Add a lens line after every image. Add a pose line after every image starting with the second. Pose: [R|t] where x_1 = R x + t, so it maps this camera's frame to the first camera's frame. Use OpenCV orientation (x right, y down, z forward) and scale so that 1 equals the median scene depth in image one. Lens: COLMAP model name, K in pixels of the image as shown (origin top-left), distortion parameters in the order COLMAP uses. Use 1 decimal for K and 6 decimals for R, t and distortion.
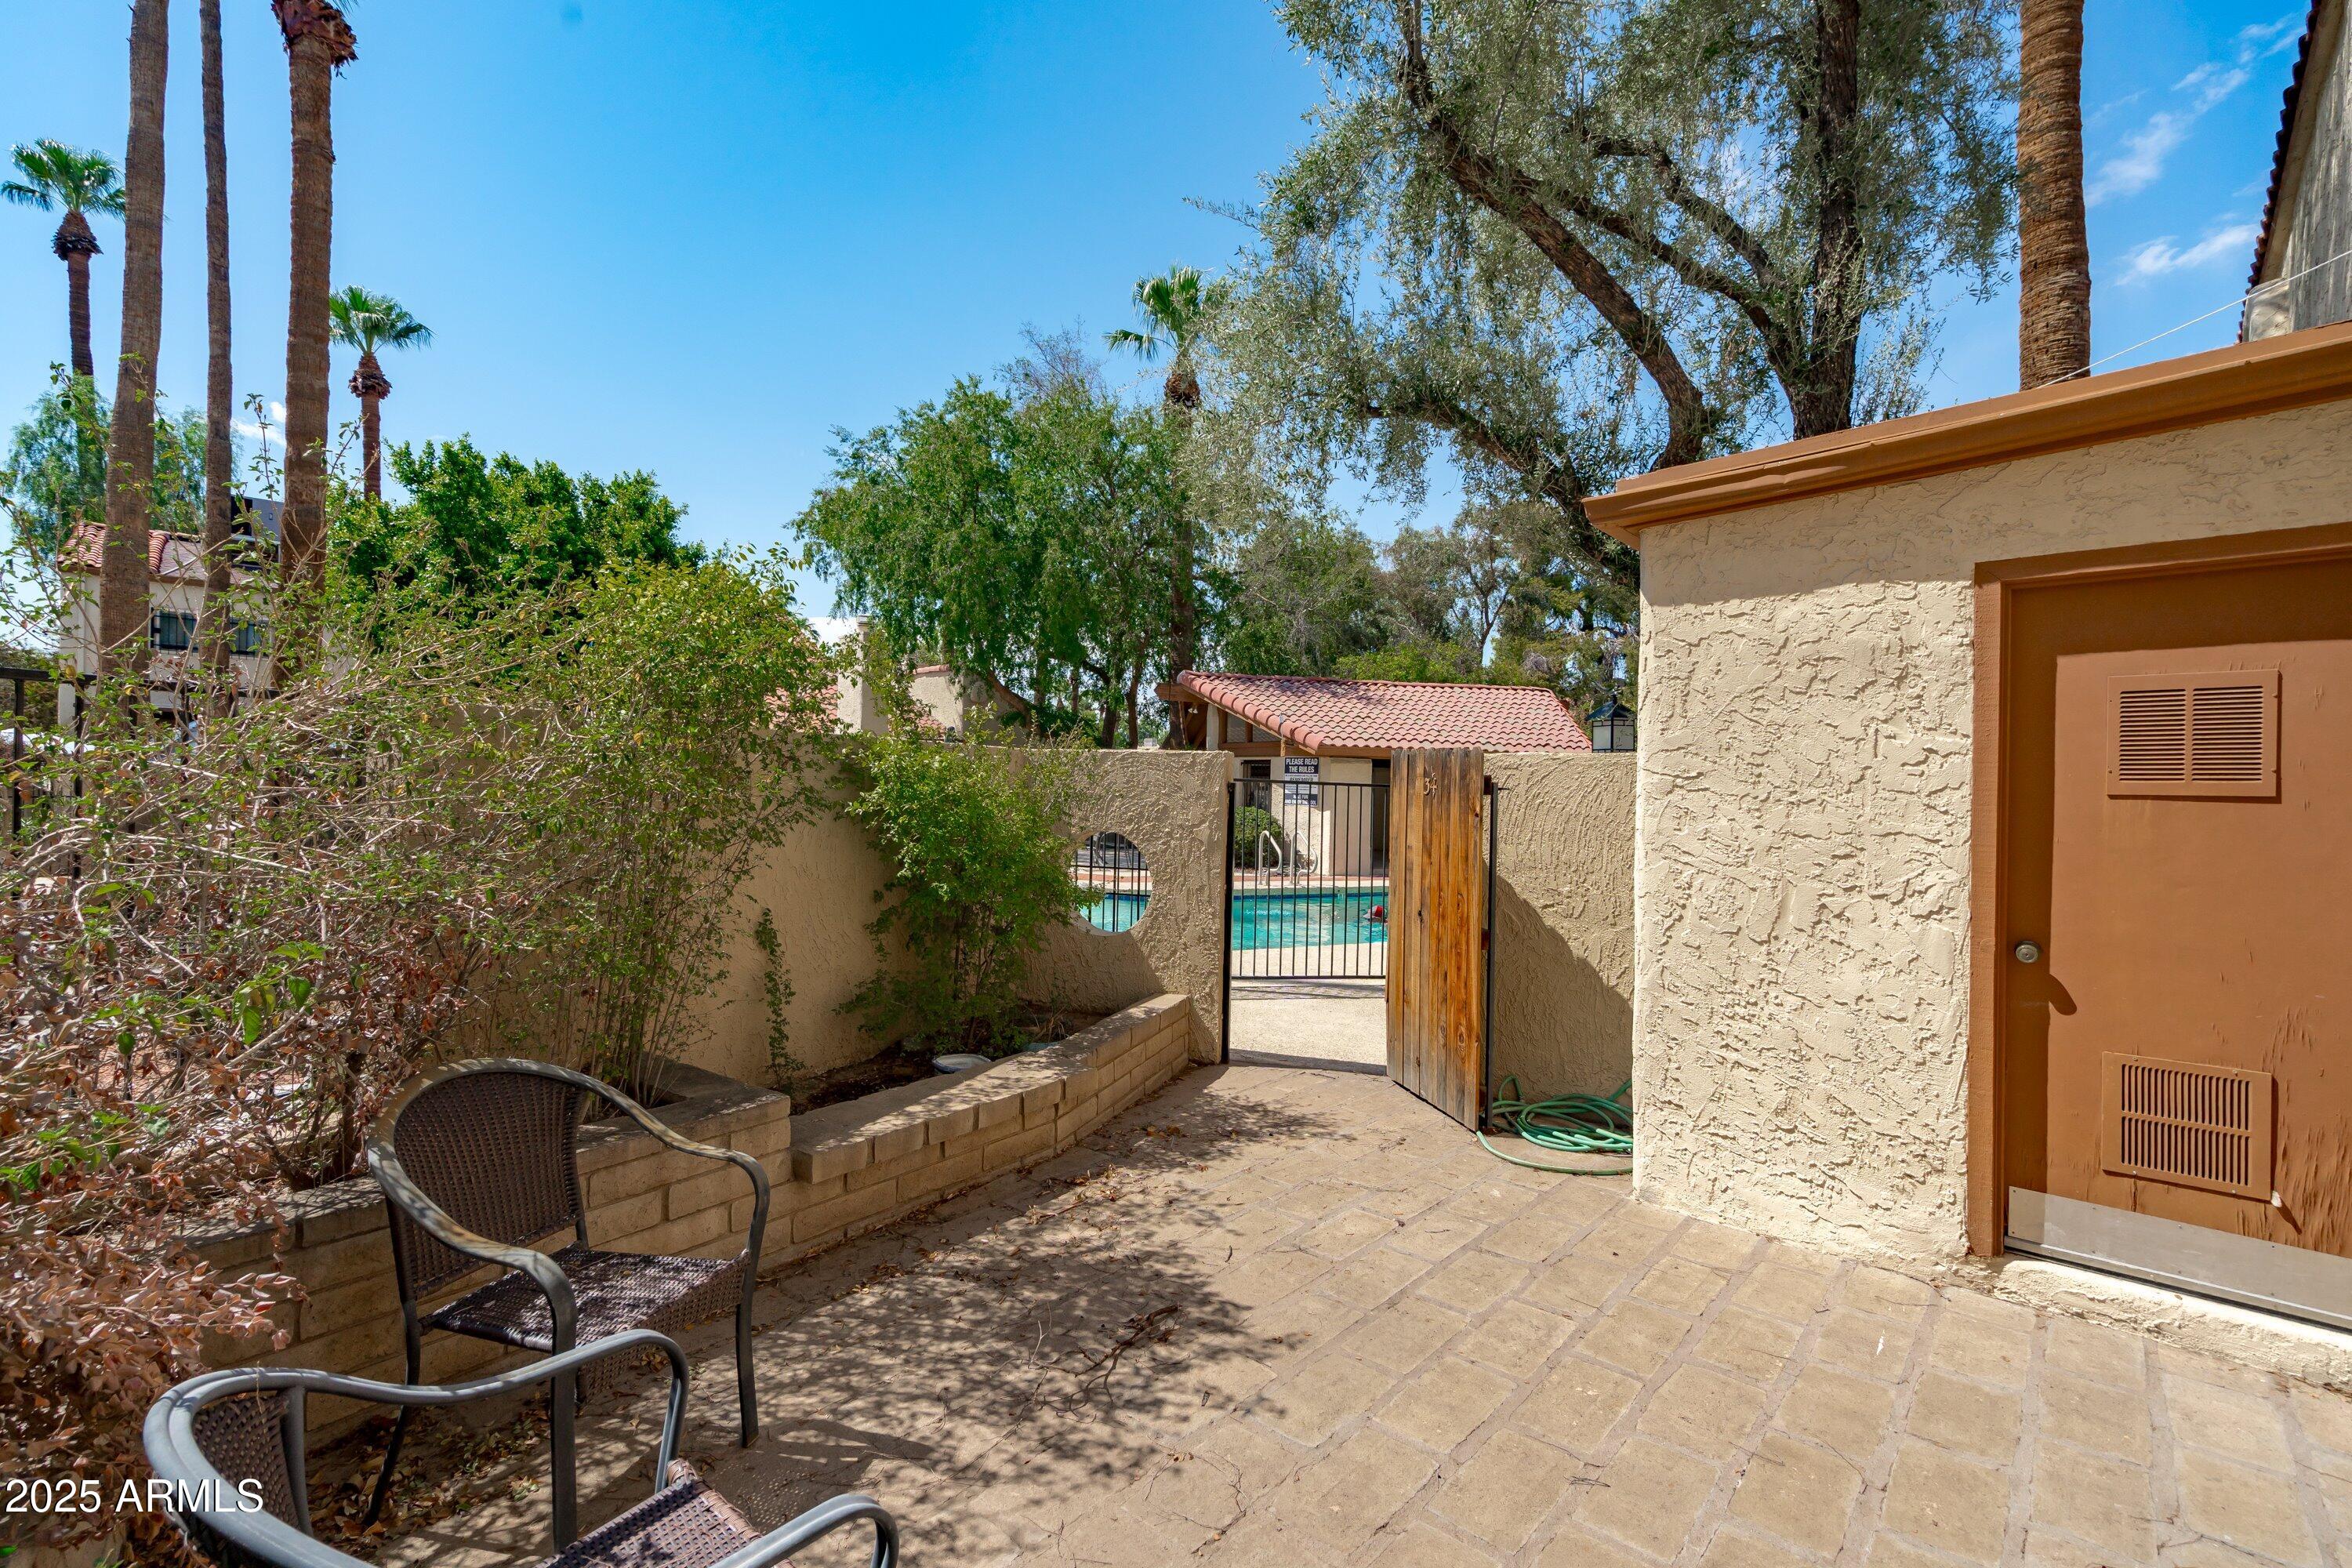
lens RADIAL K [[1128.0, 0, 1176.4], [0, 1128.0, 768.5], [0, 0, 1]] dist [-0.001609, 0.000149]
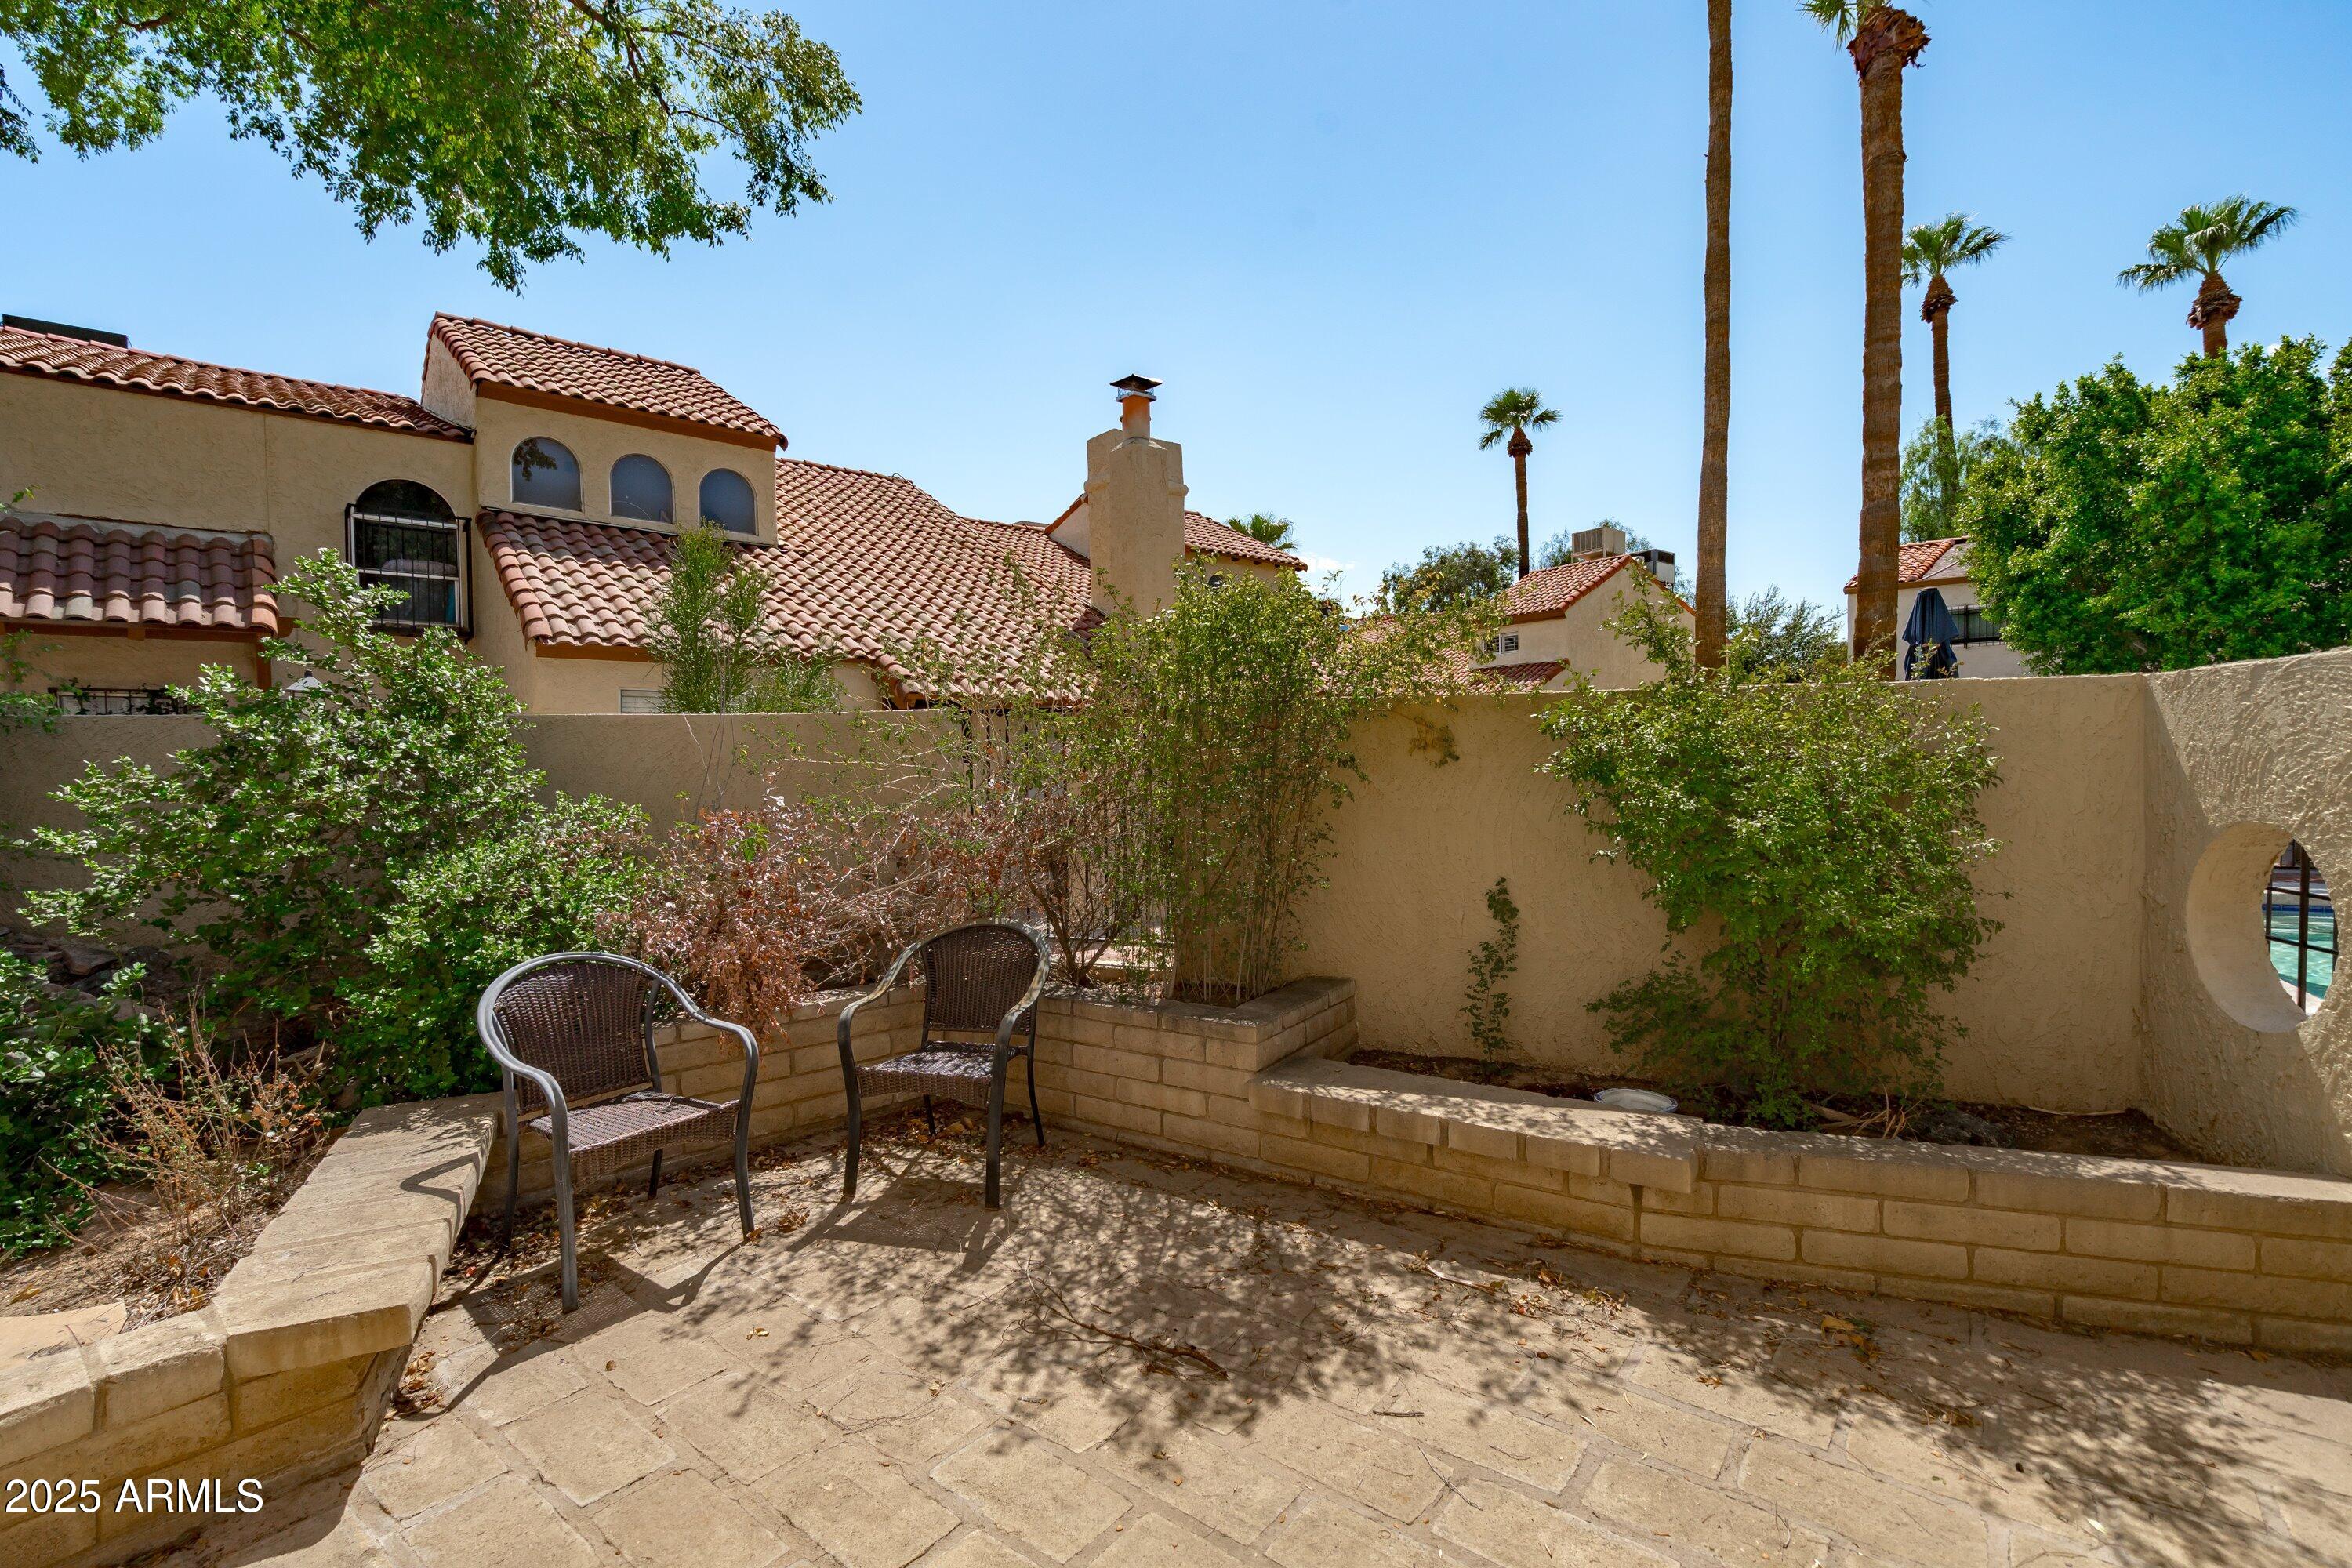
lens RADIAL K [[1098.4, 0, 1160.5], [0, 1098.4, 777.2], [0, 0, 1]] dist [-0.001802, -0.000475]
pose [[-0.007335, -0.006597, -0.999951, 0.689799], [0.026836, 0.999617, -0.006792, 0.041805], [0.999613, -0.026885, -0.007155, 0.833959]]
